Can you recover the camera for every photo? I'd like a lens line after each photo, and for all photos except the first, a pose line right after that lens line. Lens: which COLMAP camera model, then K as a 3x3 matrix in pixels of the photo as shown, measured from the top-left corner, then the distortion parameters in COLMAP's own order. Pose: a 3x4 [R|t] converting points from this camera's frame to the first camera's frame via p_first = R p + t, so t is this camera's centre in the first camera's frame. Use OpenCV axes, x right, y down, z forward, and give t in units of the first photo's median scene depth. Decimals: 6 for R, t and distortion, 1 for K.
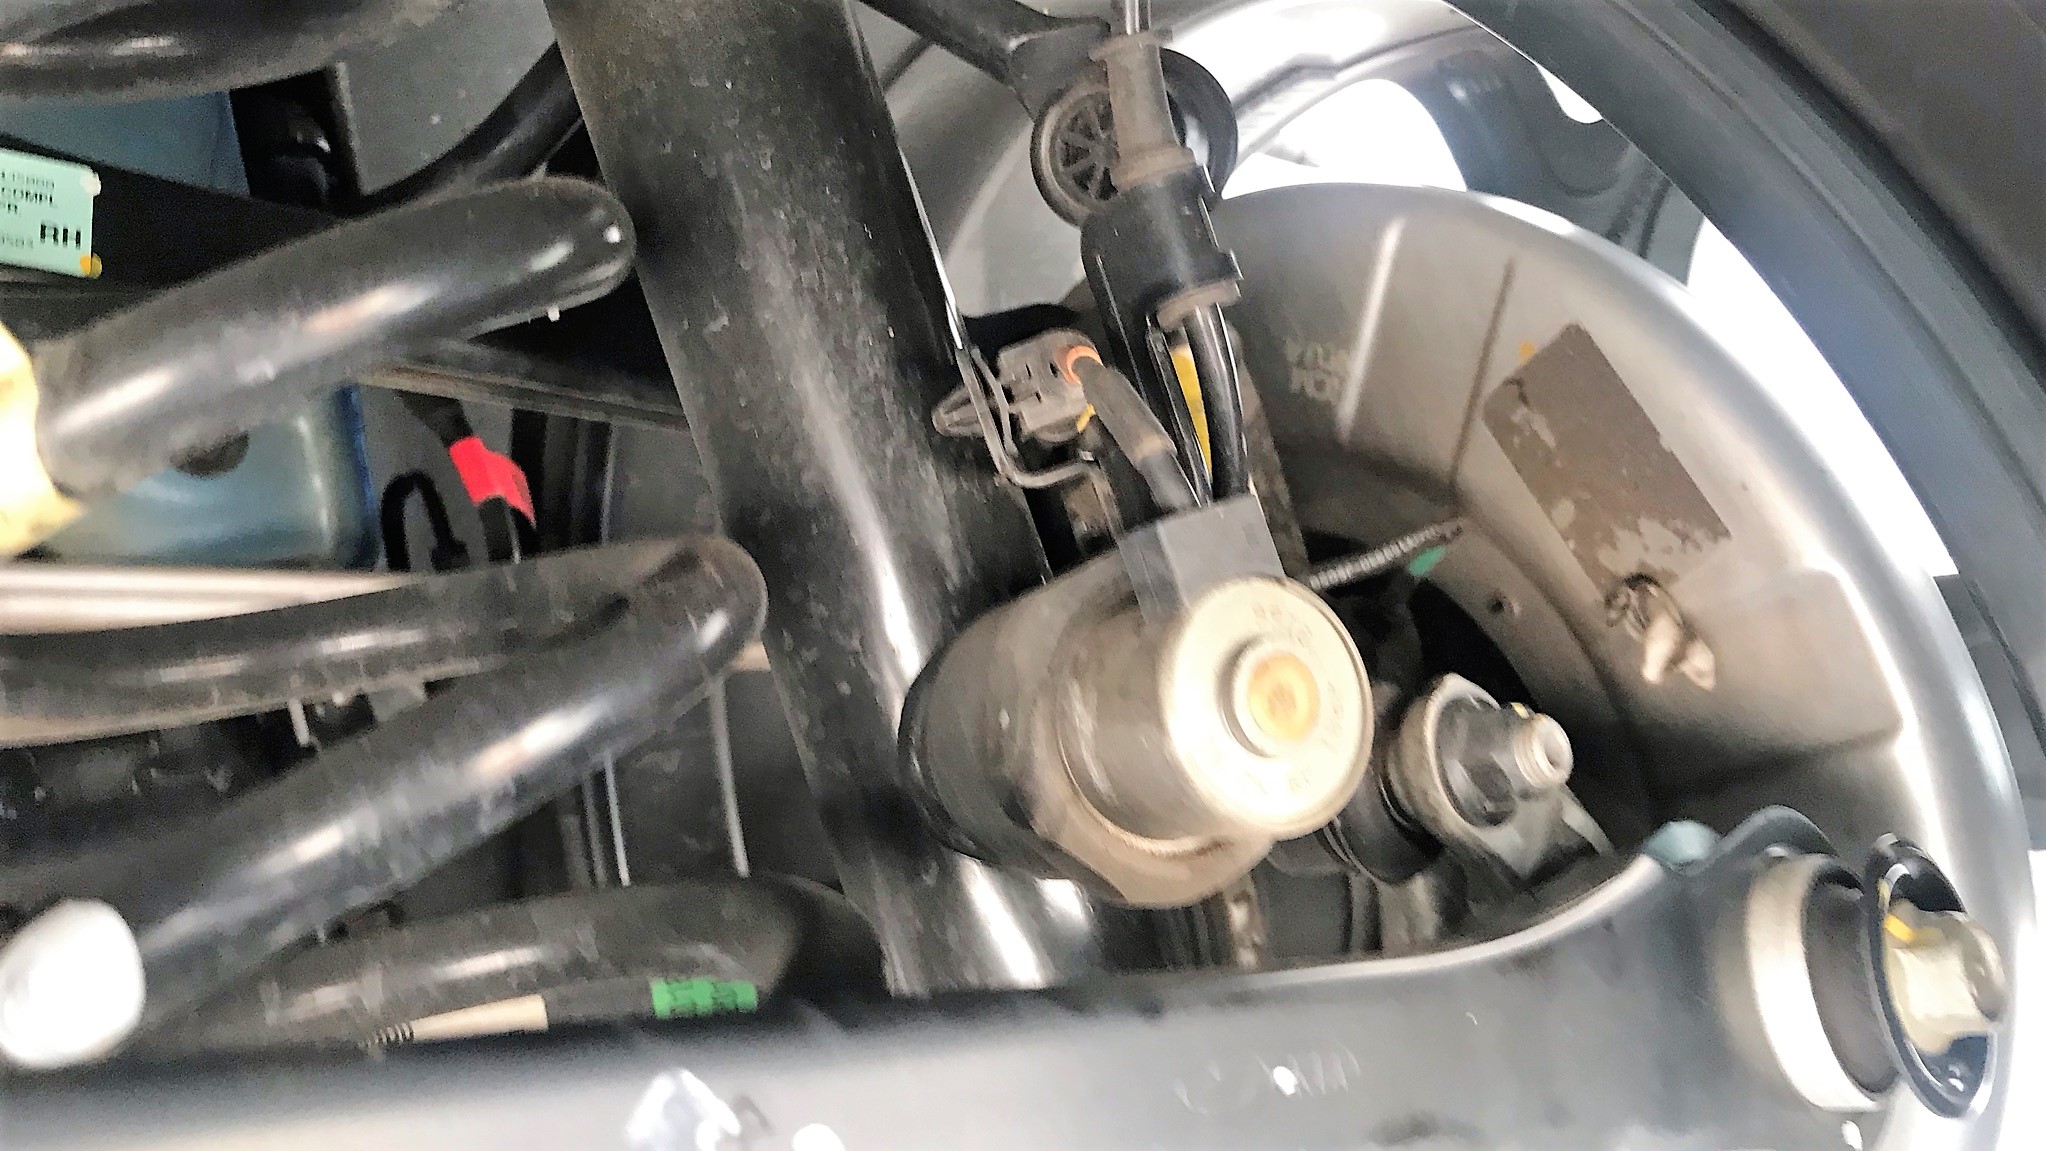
lens RADIAL K [[1814.3, 0, 1022.5], [0, 1814.3, 489.7], [0, 0, 1]] dist [0.002468, -0.006034]
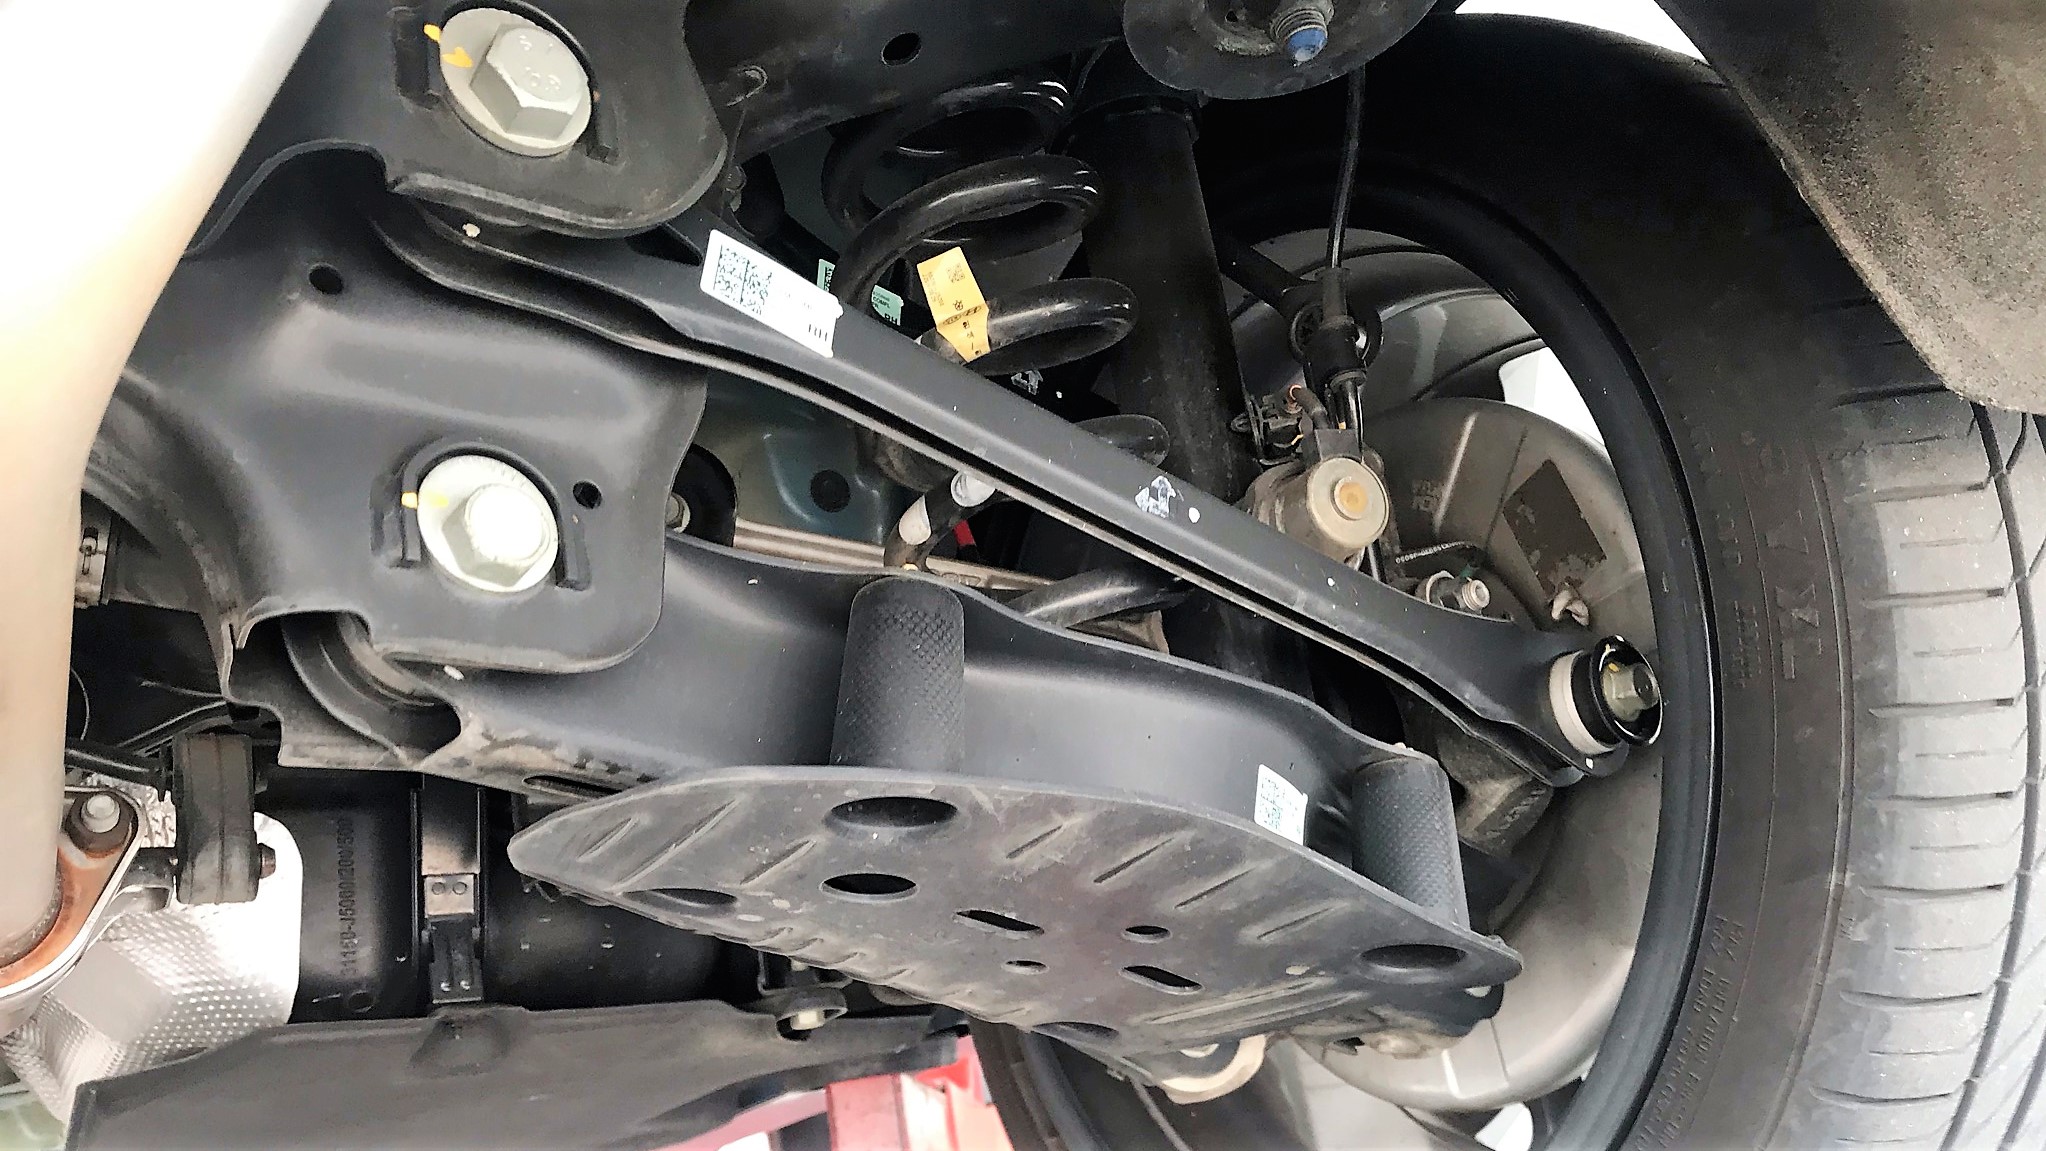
lens RADIAL K [[1810.6, 0, 999.0], [0, 1810.6, 764.2], [0, 0, 1]] dist [0.003282, -0.000212]
pose [[0.982197, 0.124881, -0.140334, 0.040889], [-0.134167, 0.989216, -0.058745, 0.586515], [0.131485, 0.076528, 0.988360, -1.372540]]
